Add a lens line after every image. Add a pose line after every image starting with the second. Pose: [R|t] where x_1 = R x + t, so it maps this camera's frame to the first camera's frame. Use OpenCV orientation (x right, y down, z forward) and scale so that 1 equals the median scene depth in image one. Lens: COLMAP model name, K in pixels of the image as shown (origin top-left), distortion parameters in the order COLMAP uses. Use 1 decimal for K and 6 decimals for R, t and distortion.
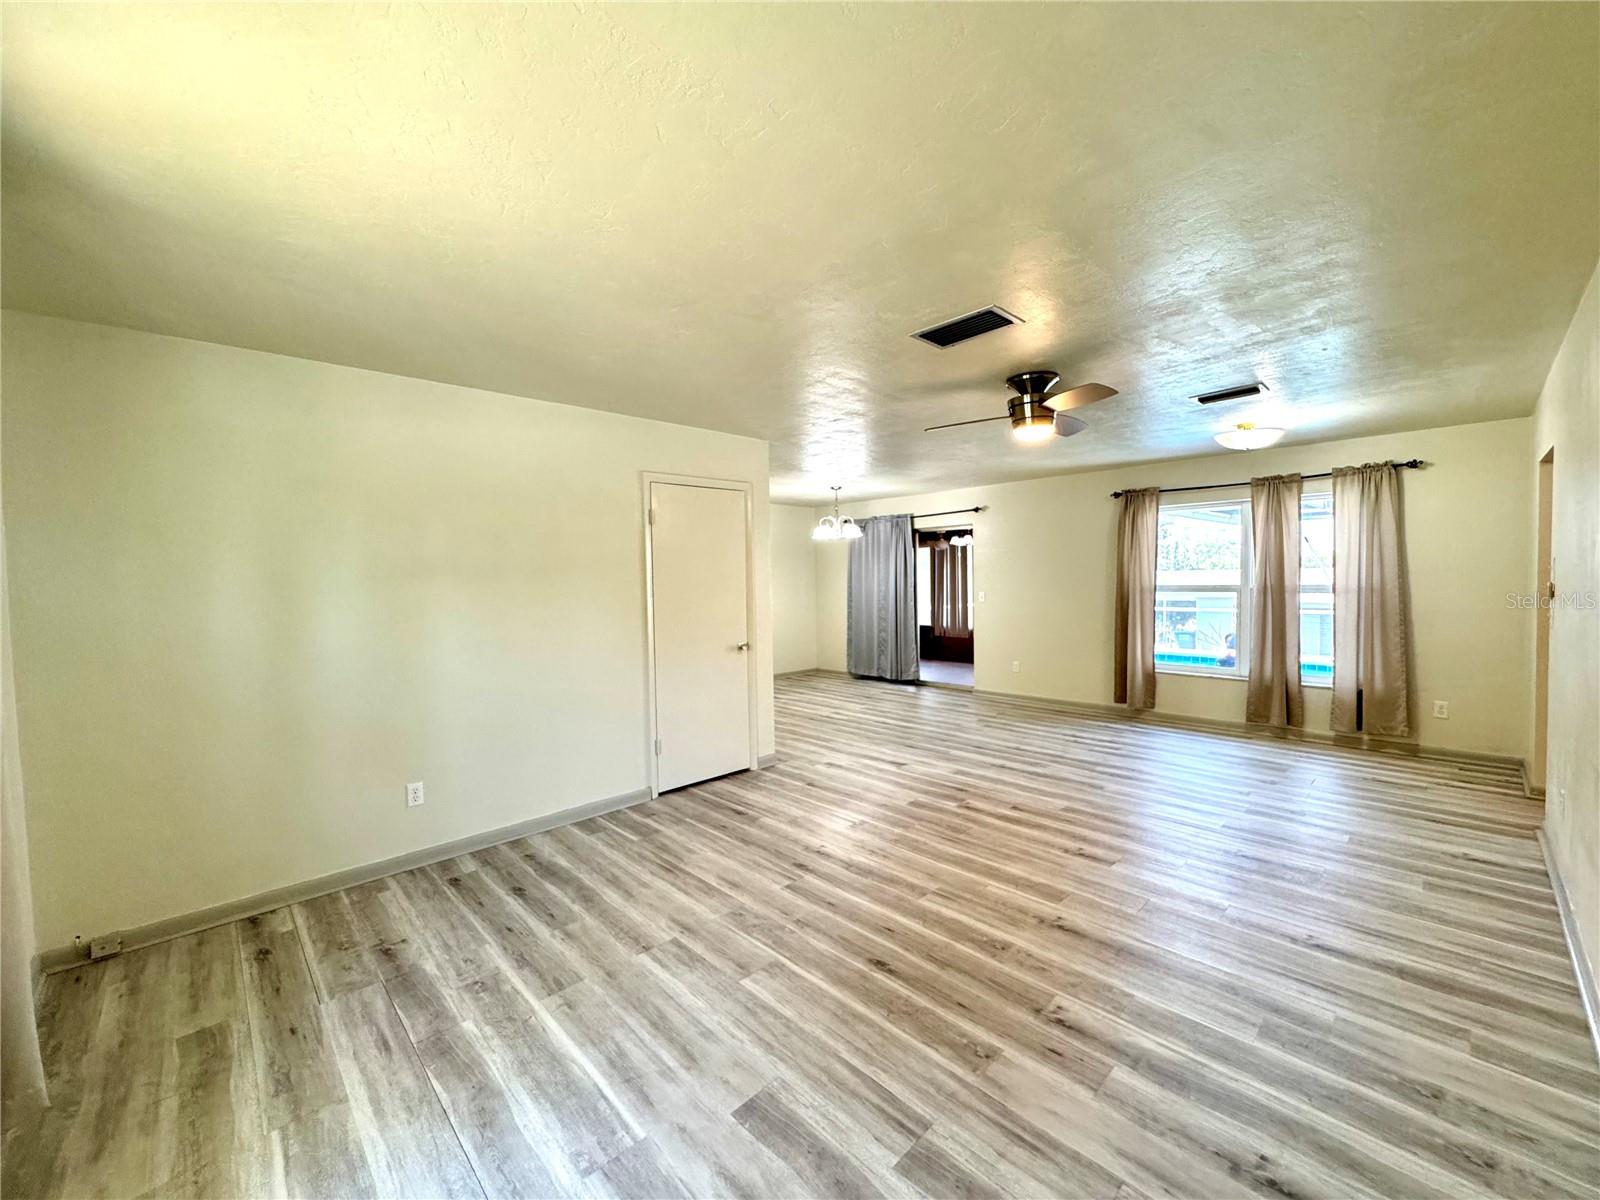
lens RADIAL K [[638.0, 0, 792.3], [0, 638.0, 601.2], [0, 0, 1]] dist [-0.002947, 0.000634]
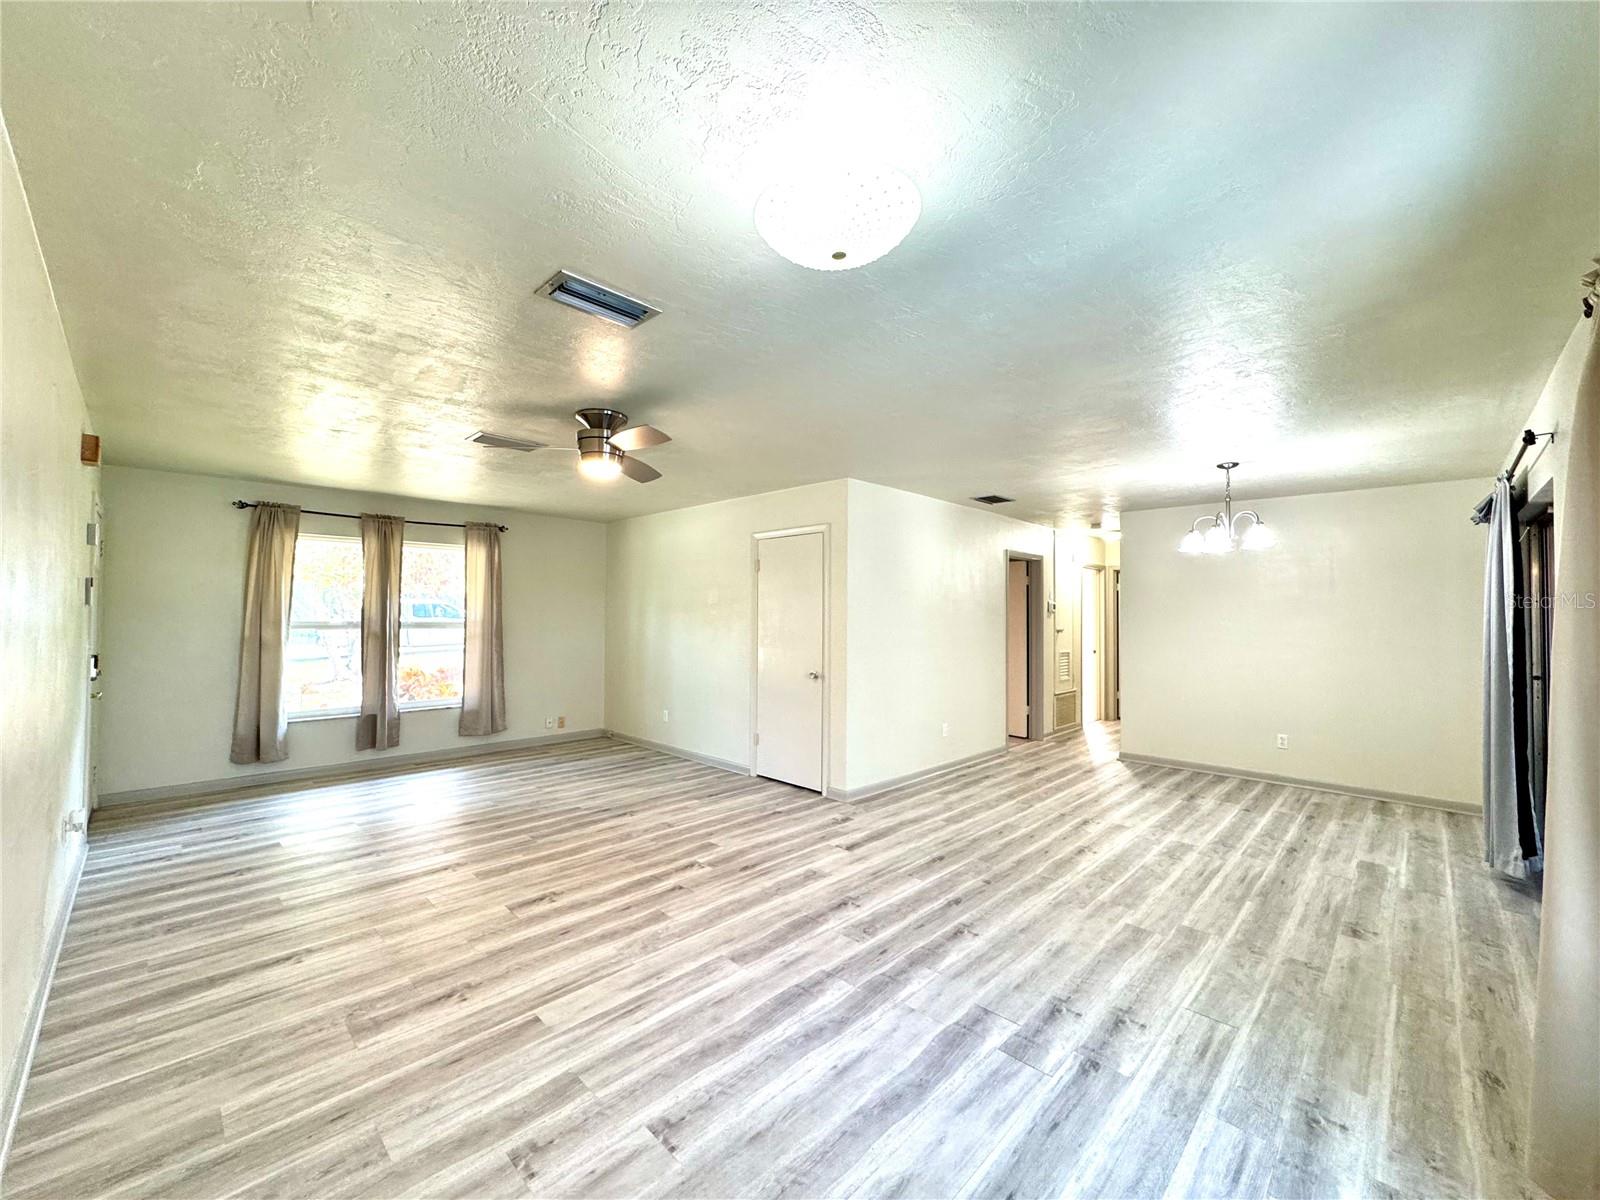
lens RADIAL K [[638.0, 0, 809.9], [0, 638.0, 602.6], [0, 0, 1]] dist [-0.002947, 0.000634]
pose [[0.048882, 0.000933, -0.998804, 1.586161], [-0.046090, 0.998936, -0.001323, -0.080401], [0.997741, 0.046100, 0.048873, 1.469632]]
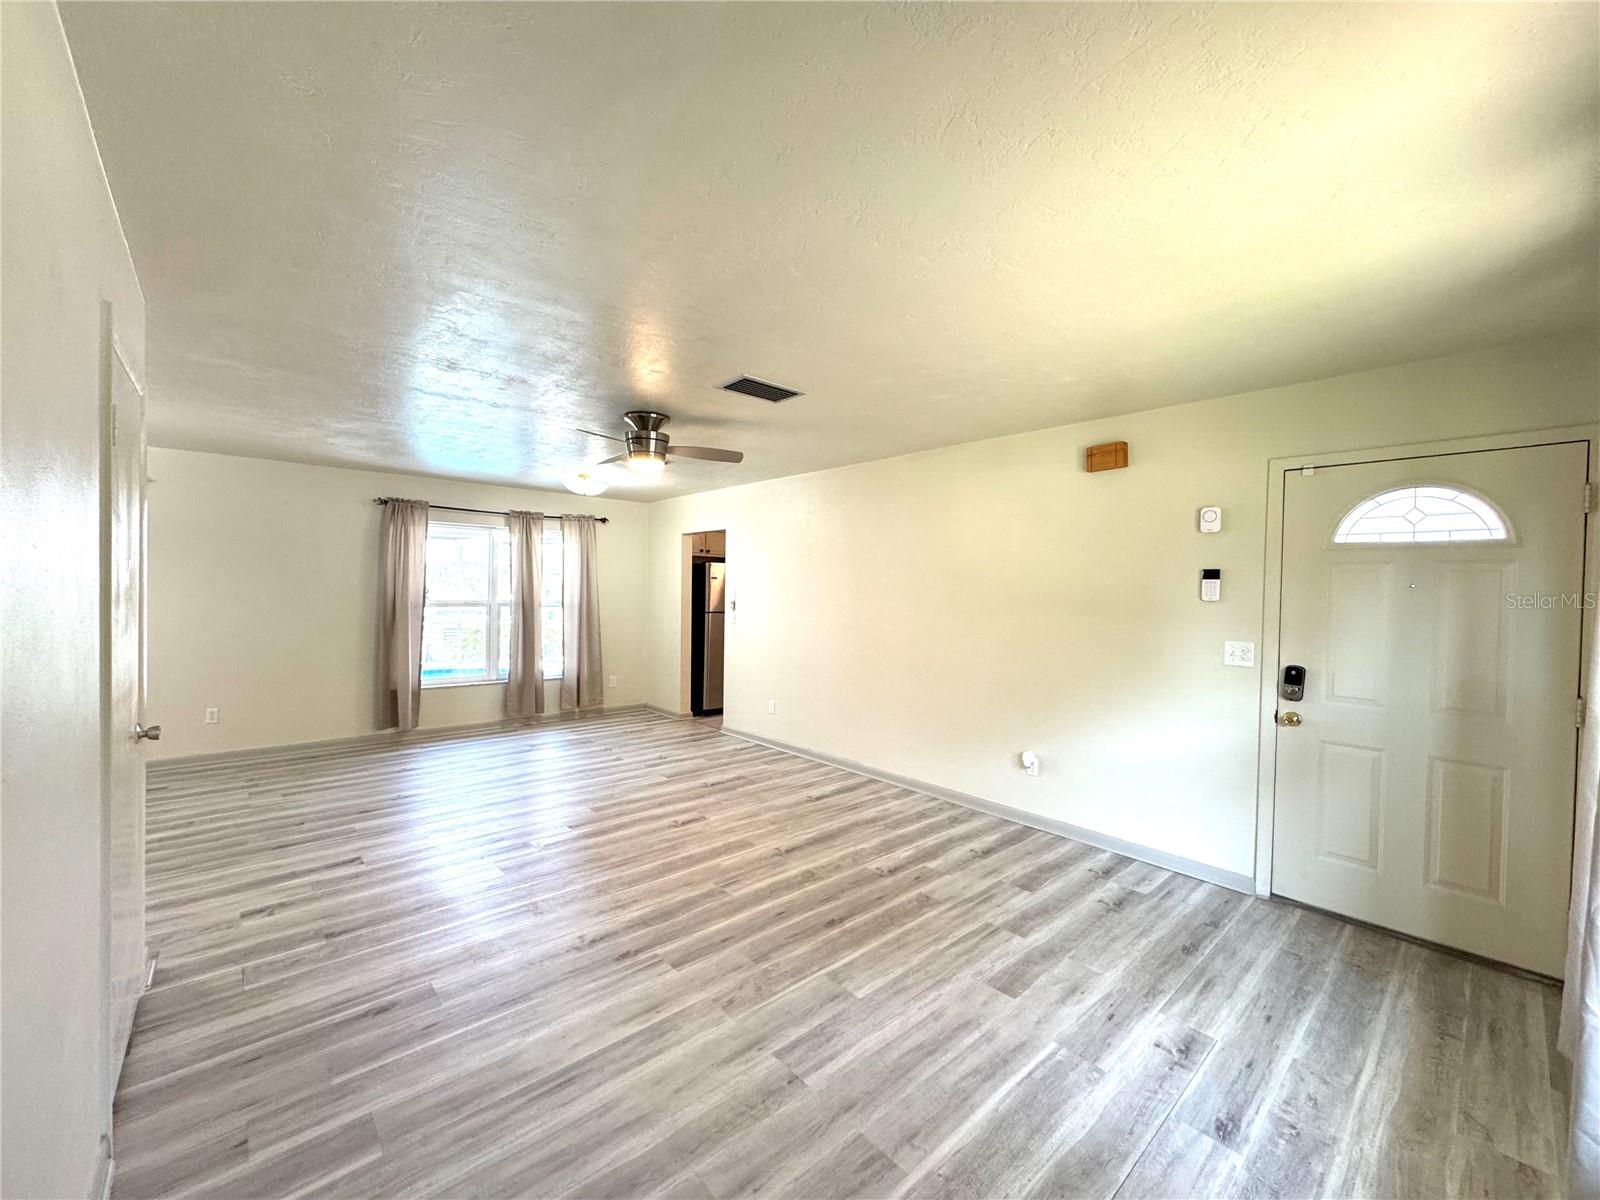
lens RADIAL K [[638.0, 0, 807.2], [0, 638.0, 600.3], [0, 0, 1]] dist [-0.002947, 0.000634]
pose [[0.018757, 0.001844, 0.999822, -0.833630], [0.020475, 0.999788, -0.002228, -0.022523], [-0.999614, 0.020513, 0.018715, 0.803681]]
